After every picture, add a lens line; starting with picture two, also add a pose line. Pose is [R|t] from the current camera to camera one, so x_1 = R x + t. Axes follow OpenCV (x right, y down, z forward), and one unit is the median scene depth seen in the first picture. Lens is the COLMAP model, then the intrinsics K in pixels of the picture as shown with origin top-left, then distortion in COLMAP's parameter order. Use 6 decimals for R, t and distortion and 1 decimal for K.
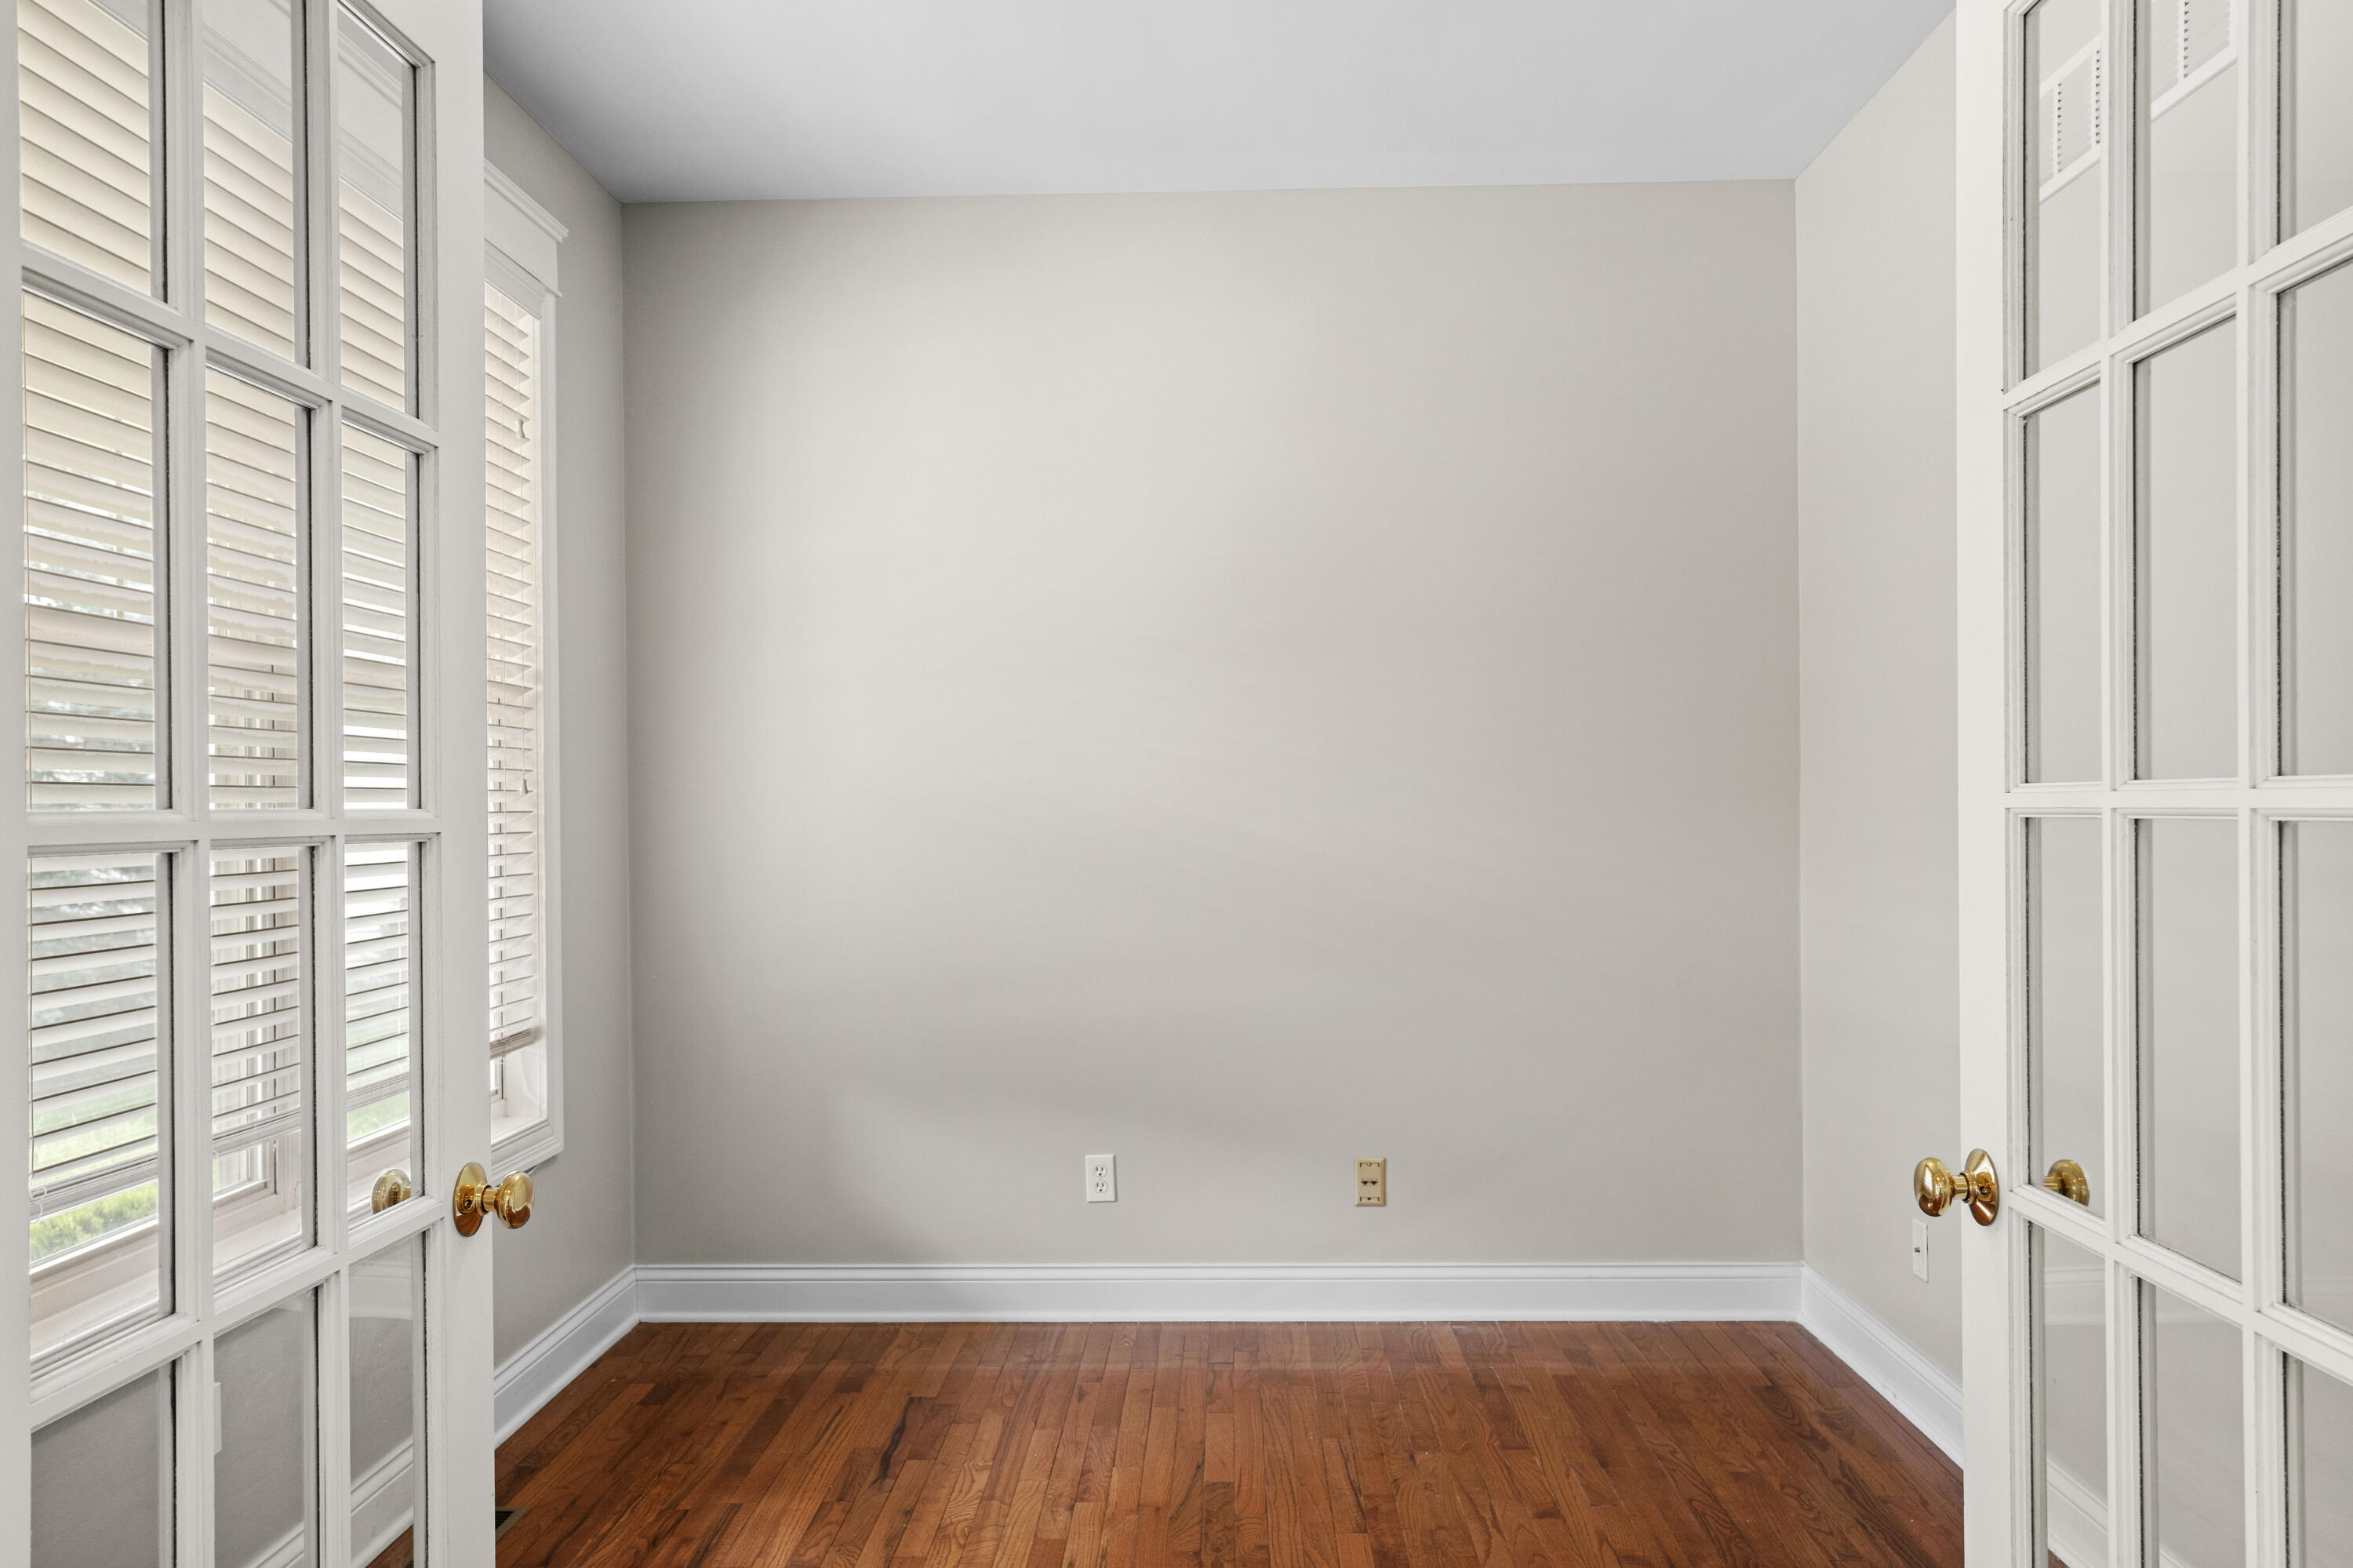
lens RADIAL K [[1825.0, 0, 1176.5], [0, 1825.0, 784.0], [0, 0, 1]] dist [0.029269, 0.002482]
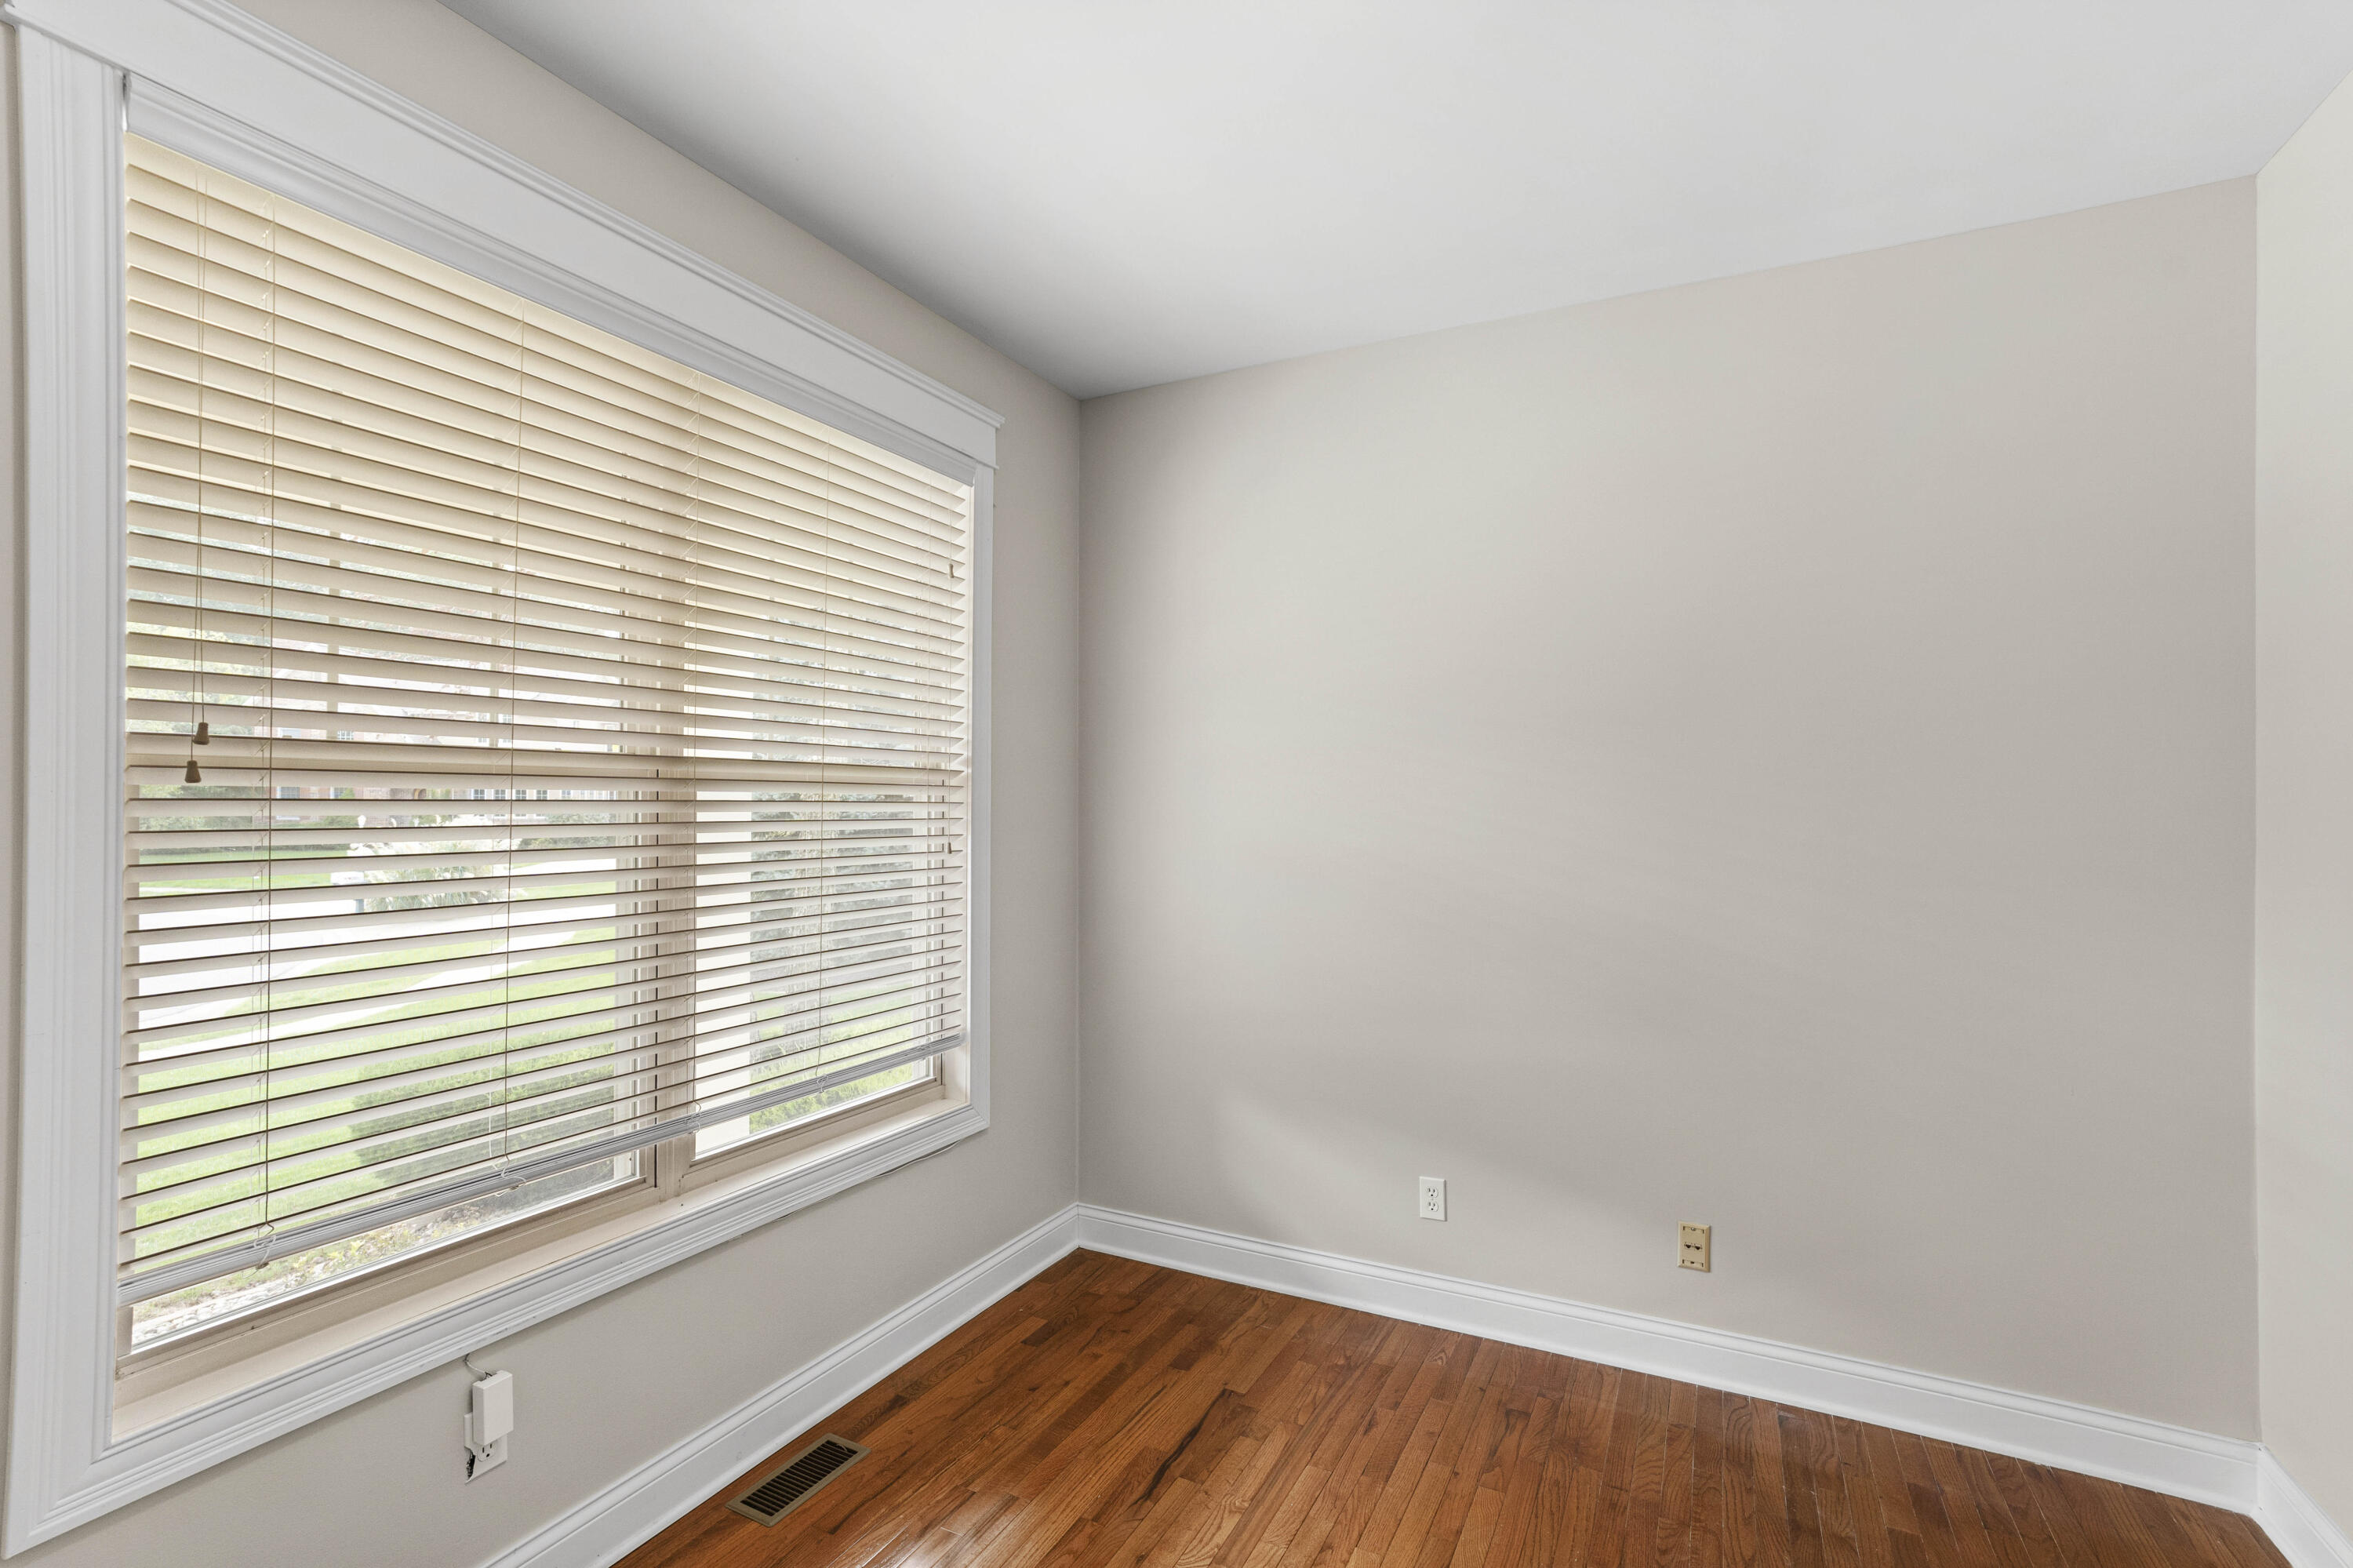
lens RADIAL K [[1071.2, 0, 1177.2], [0, 1071.2, 795.6], [0, 0, 1]] dist [-0.037211, 0.020161]
pose [[0.901399, 0.008974, -0.432897, 0.113115], [-0.006901, 0.999956, 0.006360, -0.041443], [0.432935, -0.002745, 0.901421, 0.388868]]
